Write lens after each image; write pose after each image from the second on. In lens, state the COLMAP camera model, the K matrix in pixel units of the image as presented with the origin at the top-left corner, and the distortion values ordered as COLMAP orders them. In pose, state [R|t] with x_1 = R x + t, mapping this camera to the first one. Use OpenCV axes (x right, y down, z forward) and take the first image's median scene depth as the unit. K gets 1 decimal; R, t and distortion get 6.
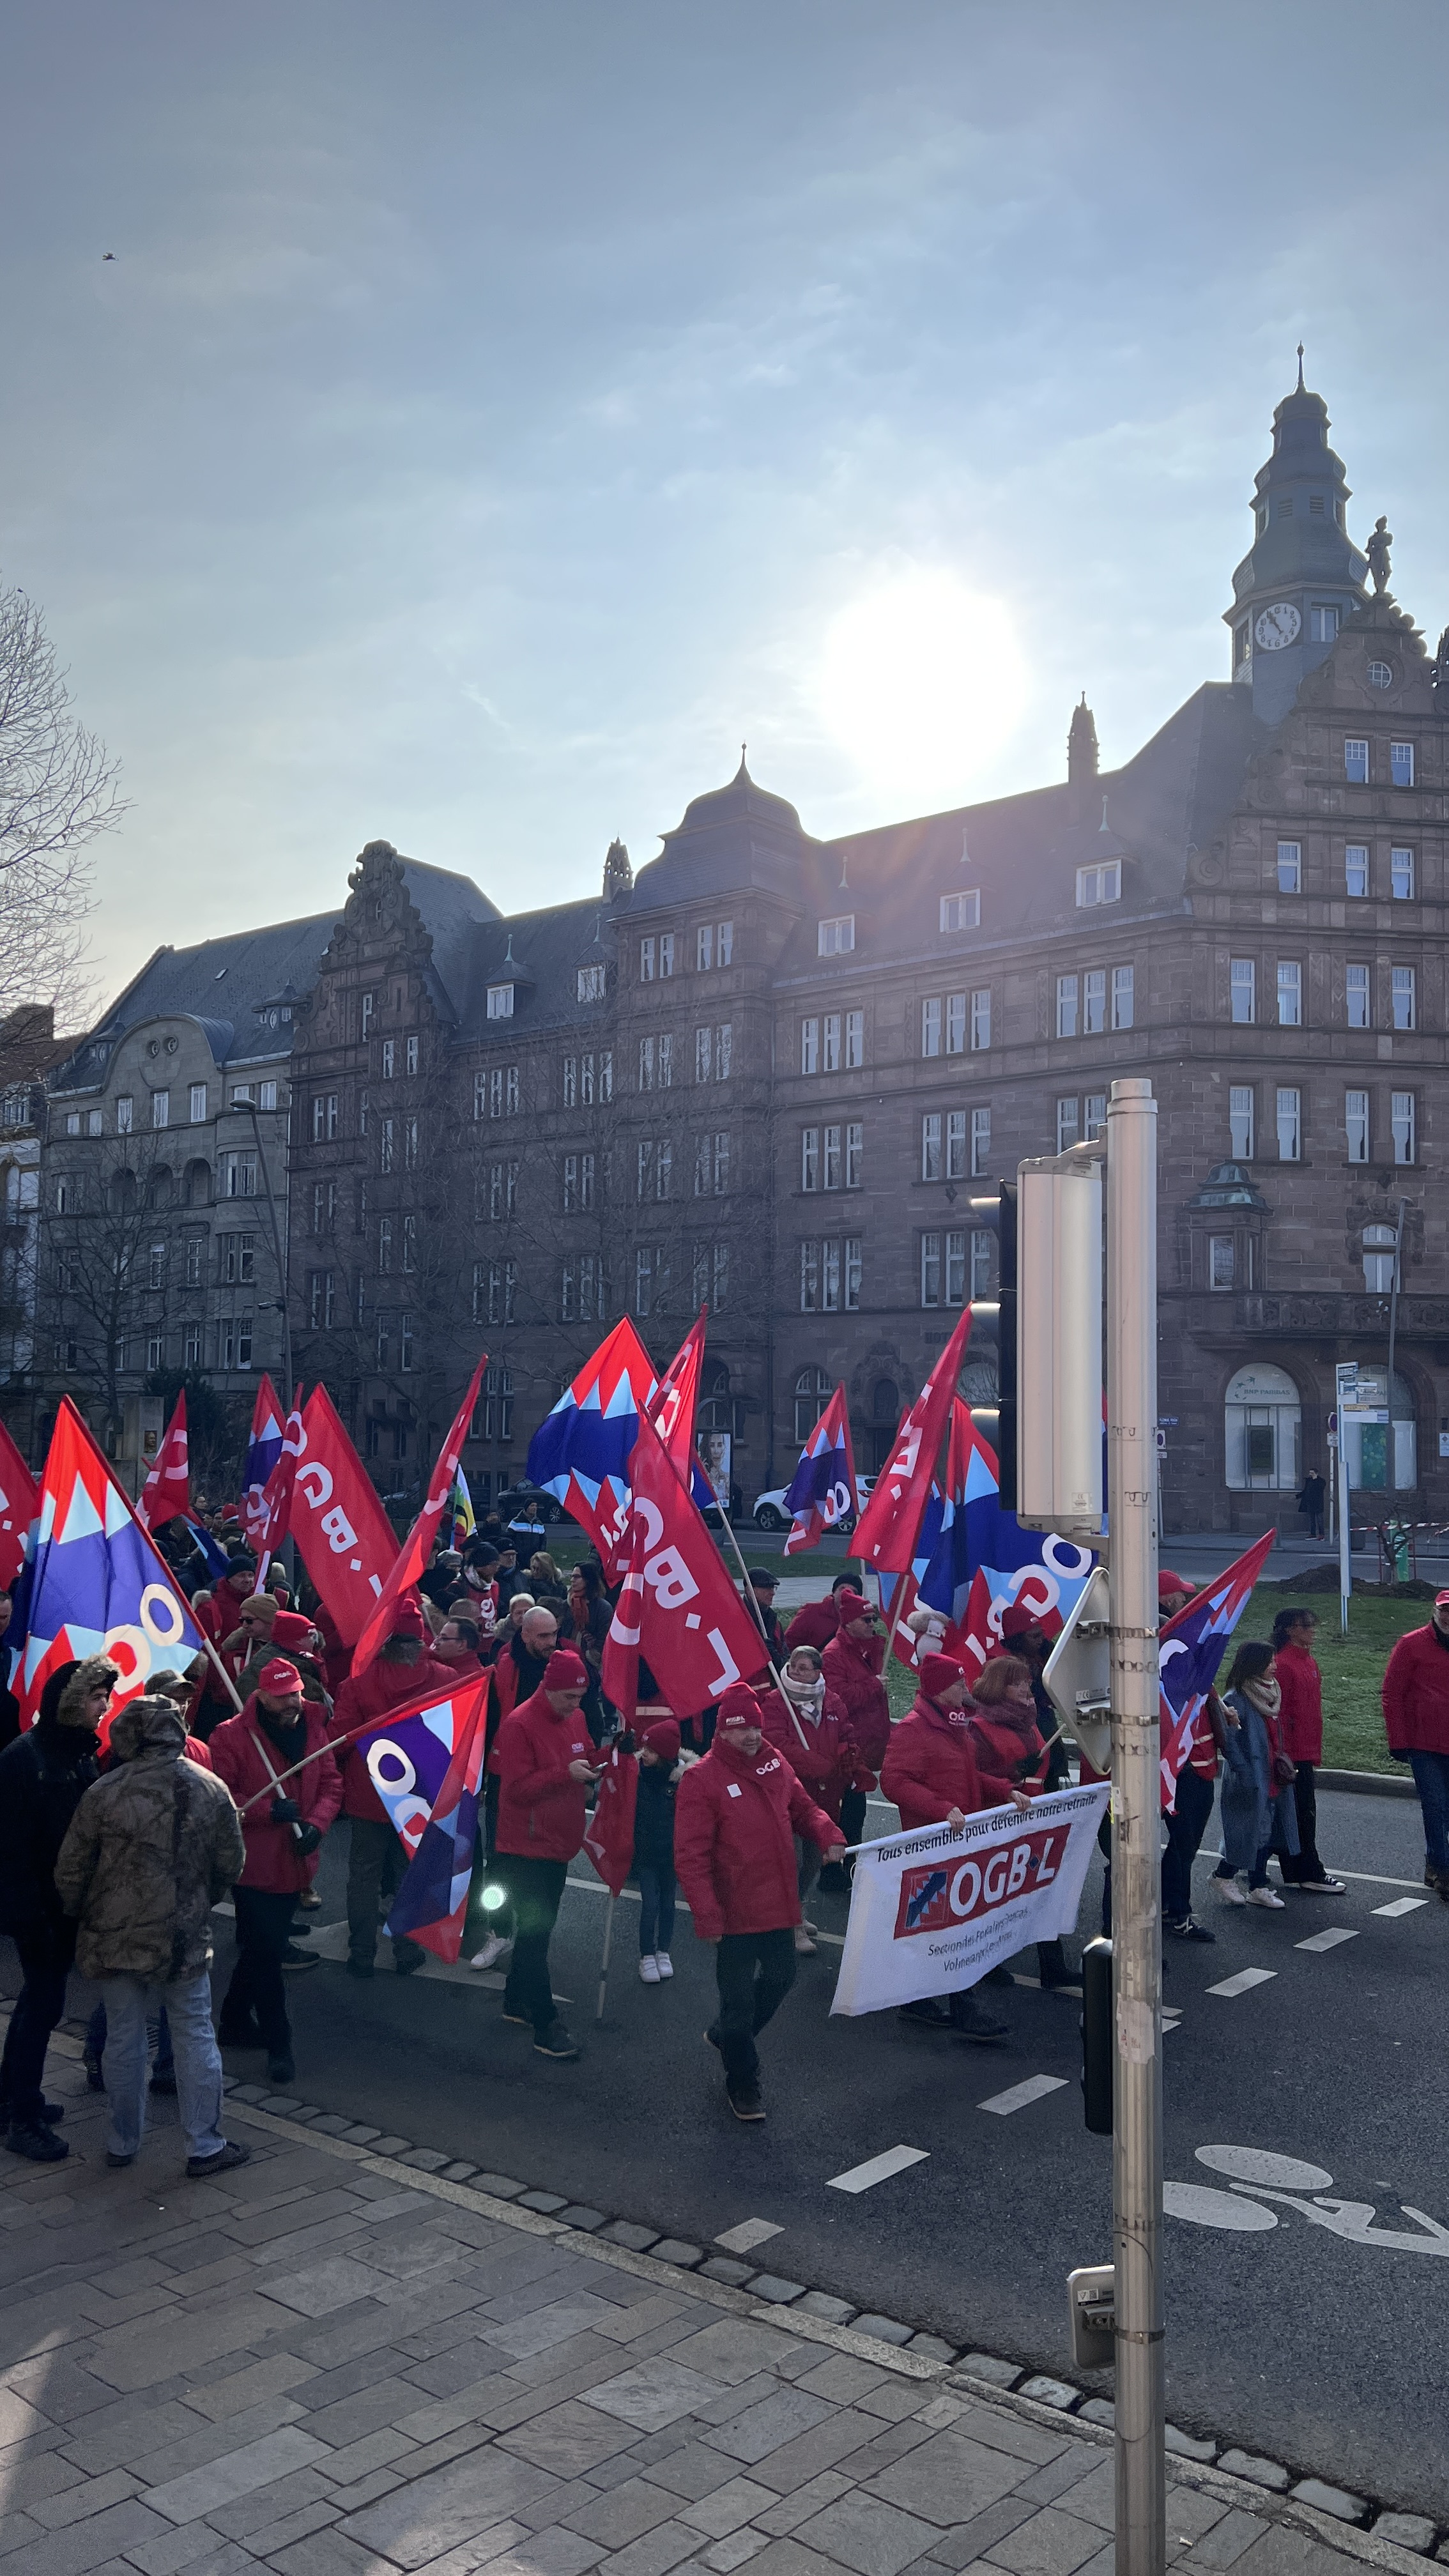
lens RADIAL K [[2089.2, 0, 703.8], [0, 2089.2, 1264.8], [0, 0, 1]] dist [0.081572, -0.105401]
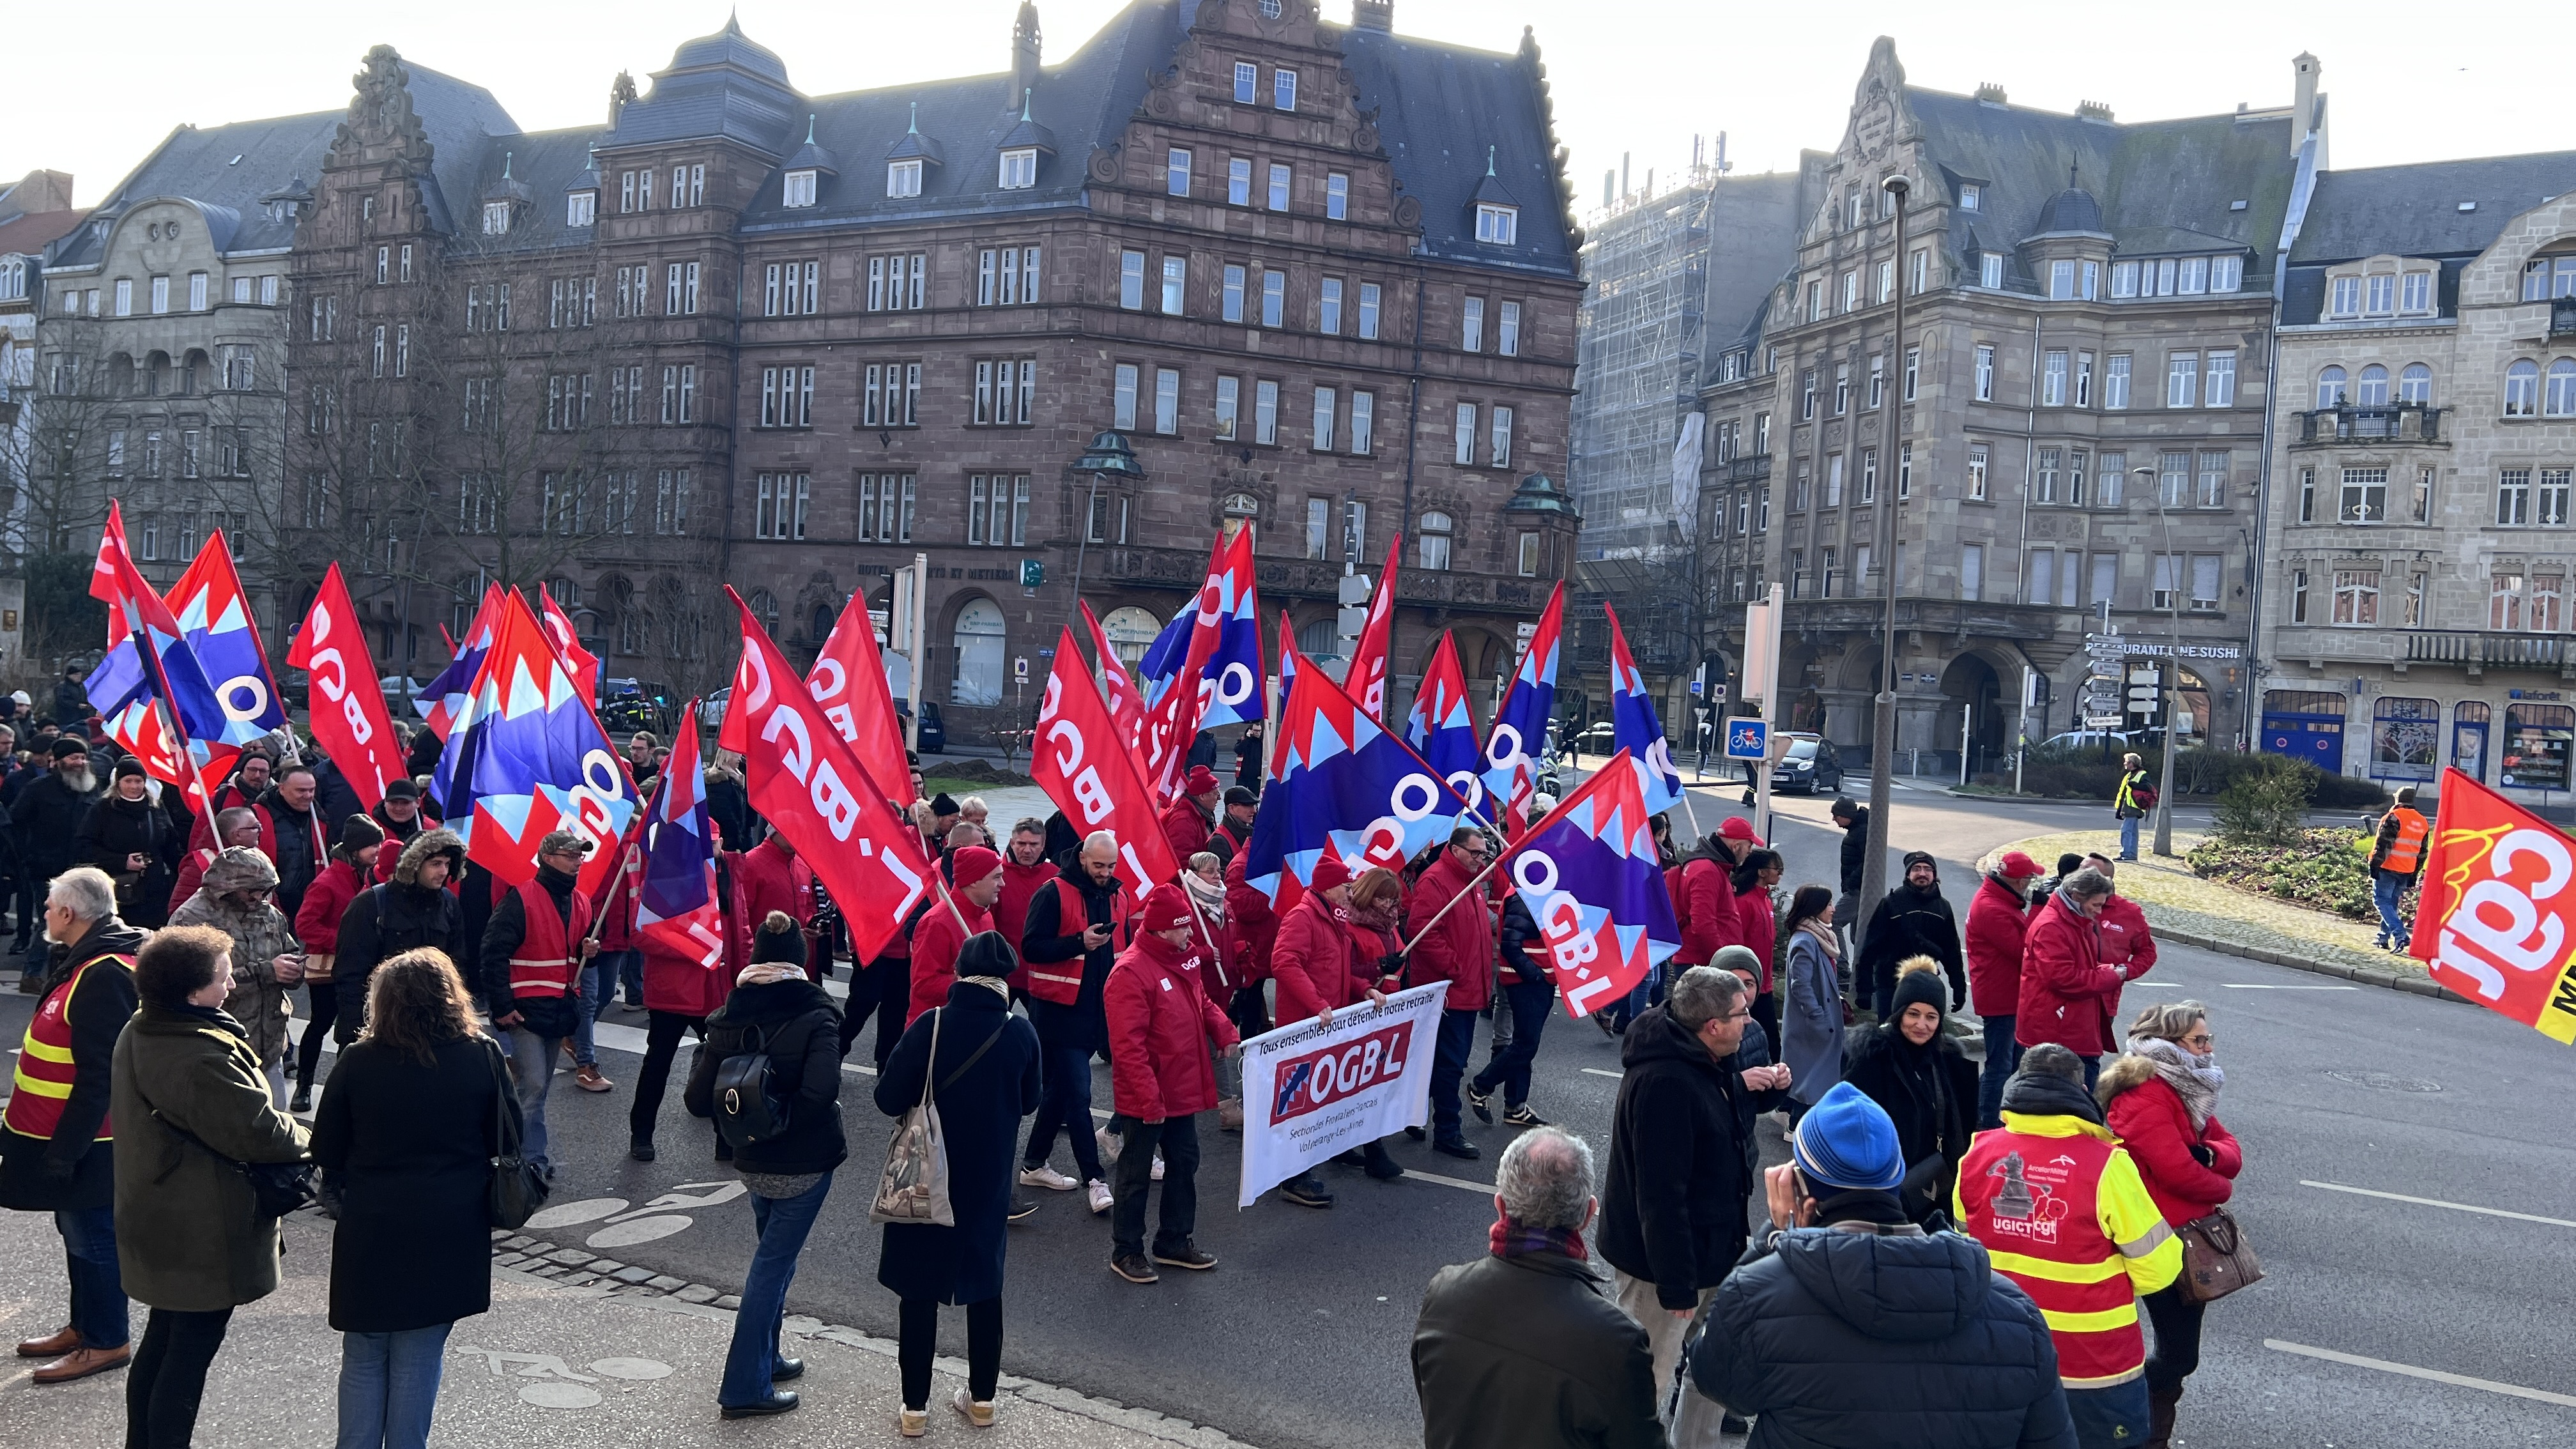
lens RADIAL K [[2025.7, 0, 1329.4], [0, 2025.7, 741.1], [0, 0, 1]] dist [0.084776, -0.123232]
pose [[0.979104, 0.040289, 0.199330, 0.146178], [-0.063563, 0.991698, 0.111776, -0.011970], [-0.193172, -0.122111, 0.973537, -0.122964]]
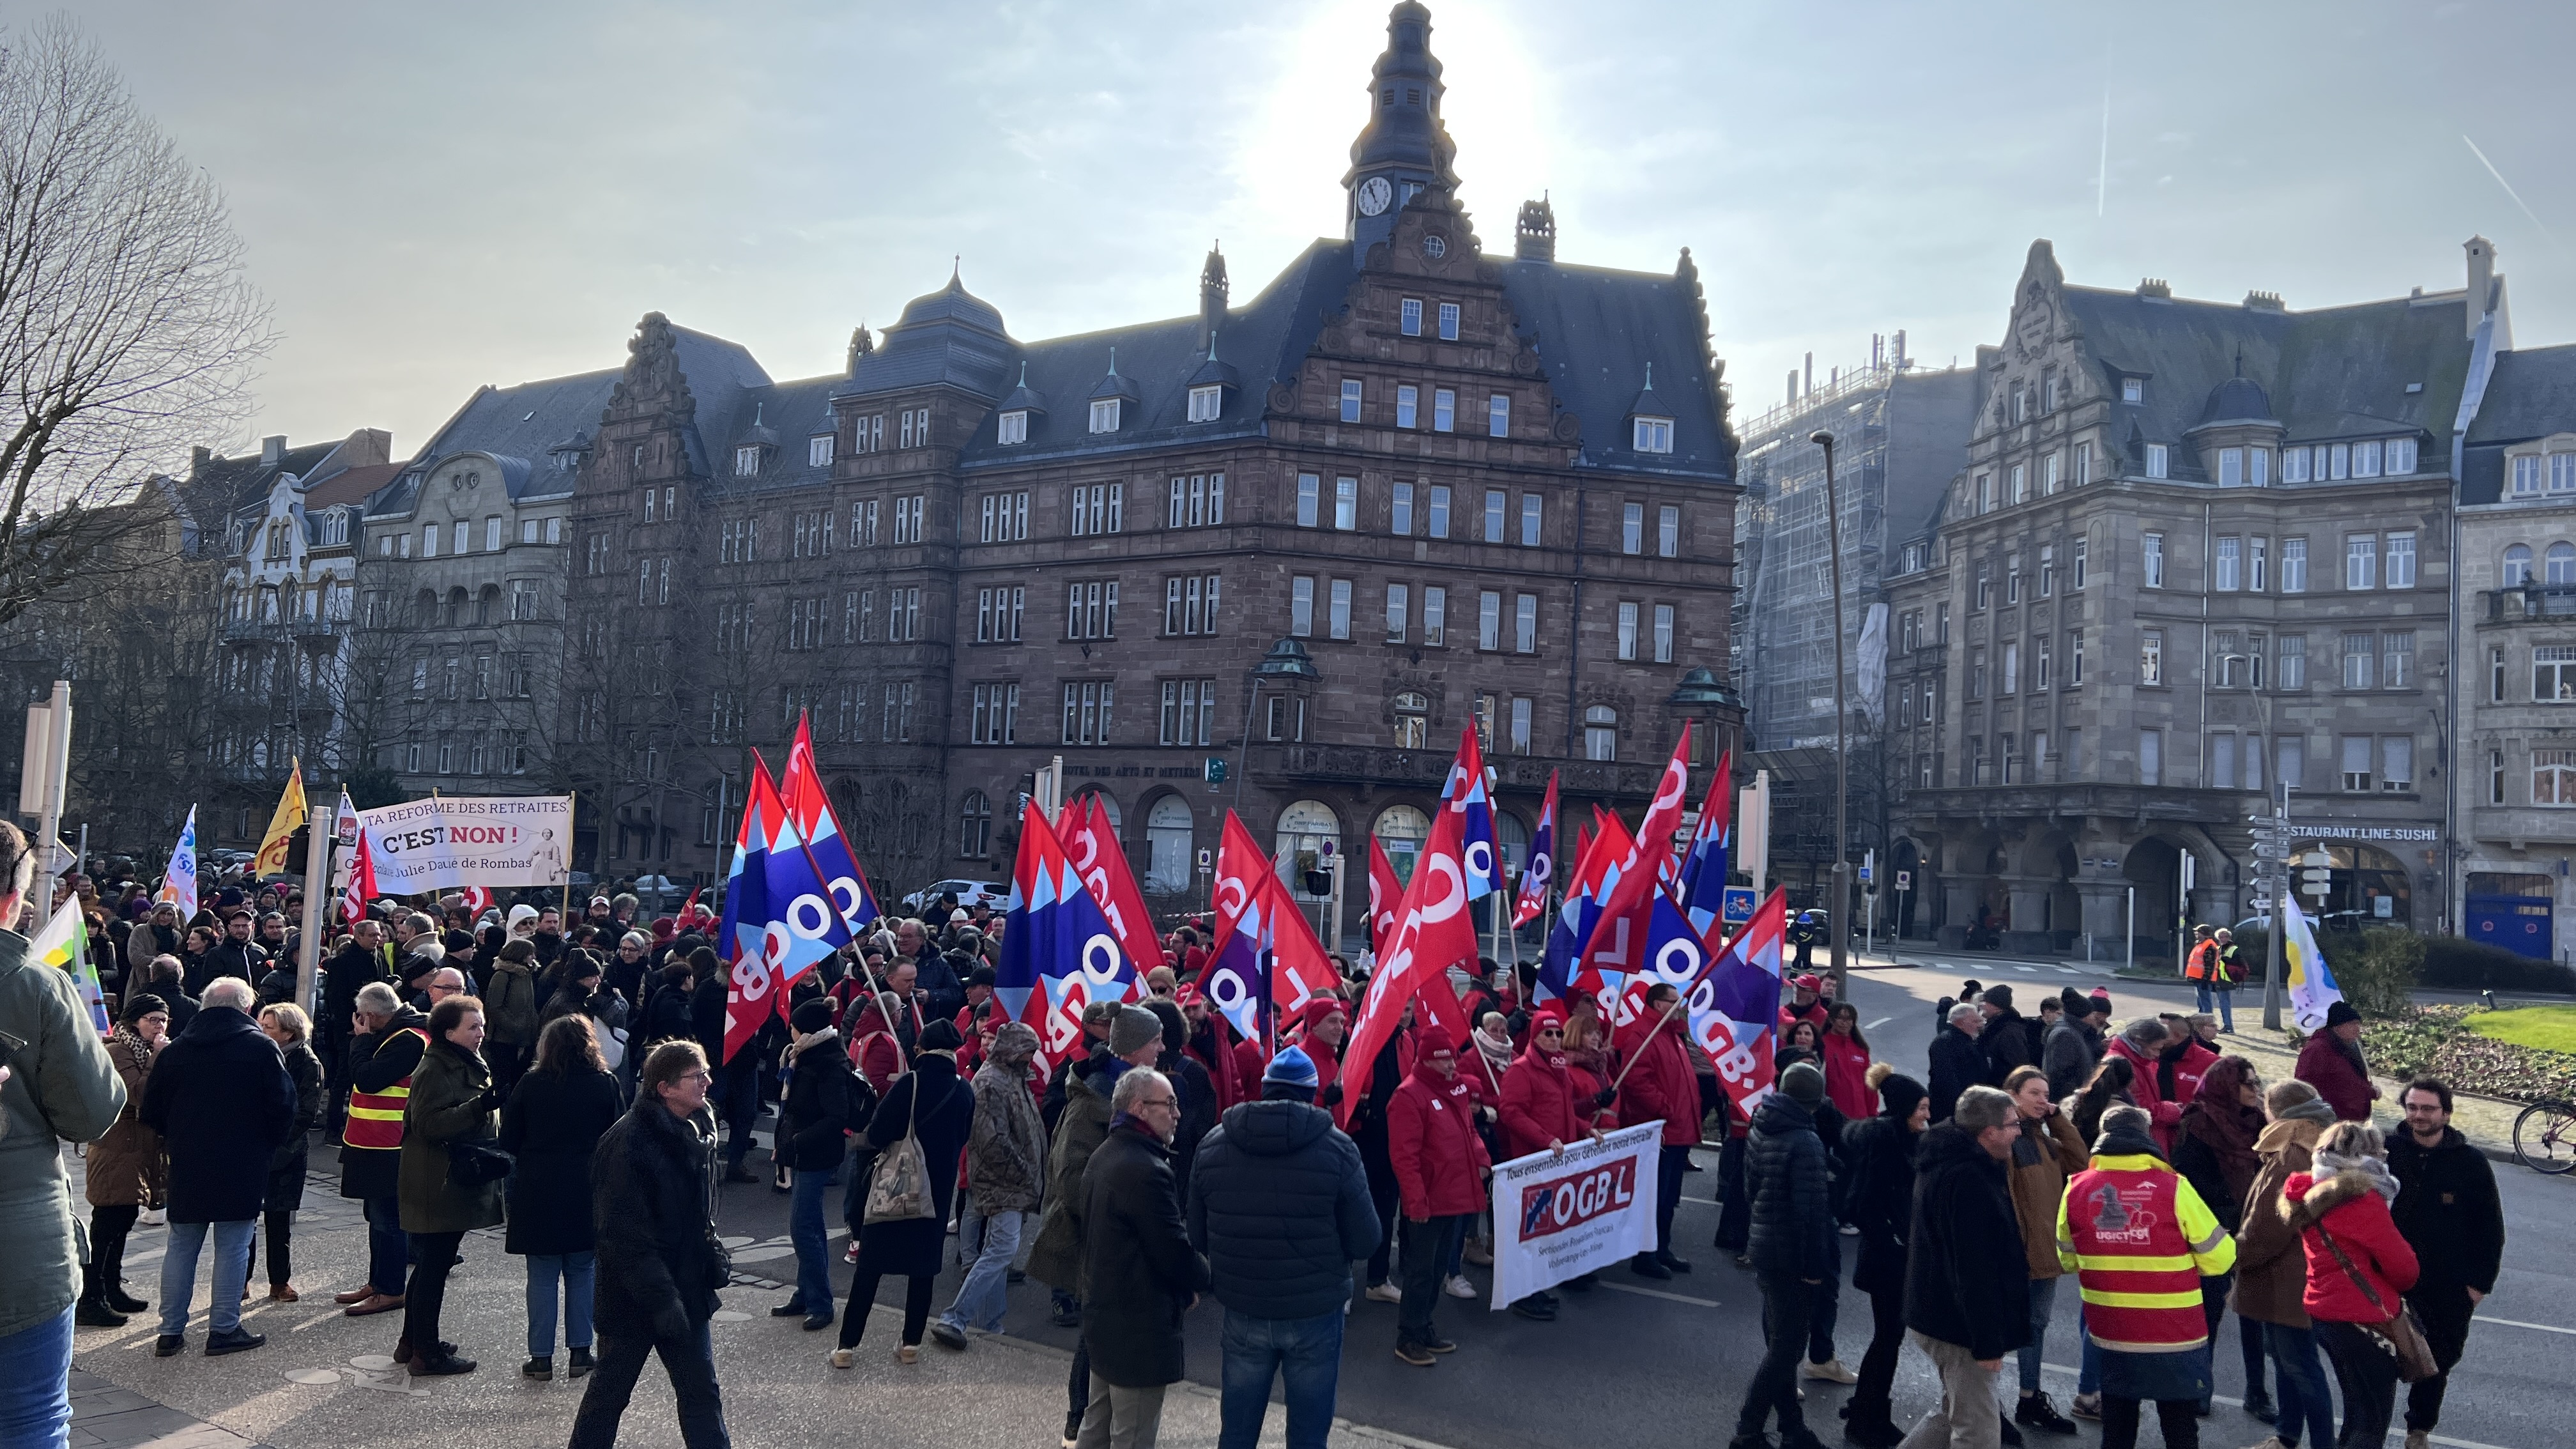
lens RADIAL K [[2081.0, 0, 1294.1], [0, 2081.0, 753.9], [0, 0, 1]] dist [0.082282, -0.095601]
pose [[0.996704, 0.042052, 0.069368, 0.164153], [-0.044045, 0.998652, 0.027458, -0.013720], [-0.068120, -0.030423, 0.997213, -0.218850]]
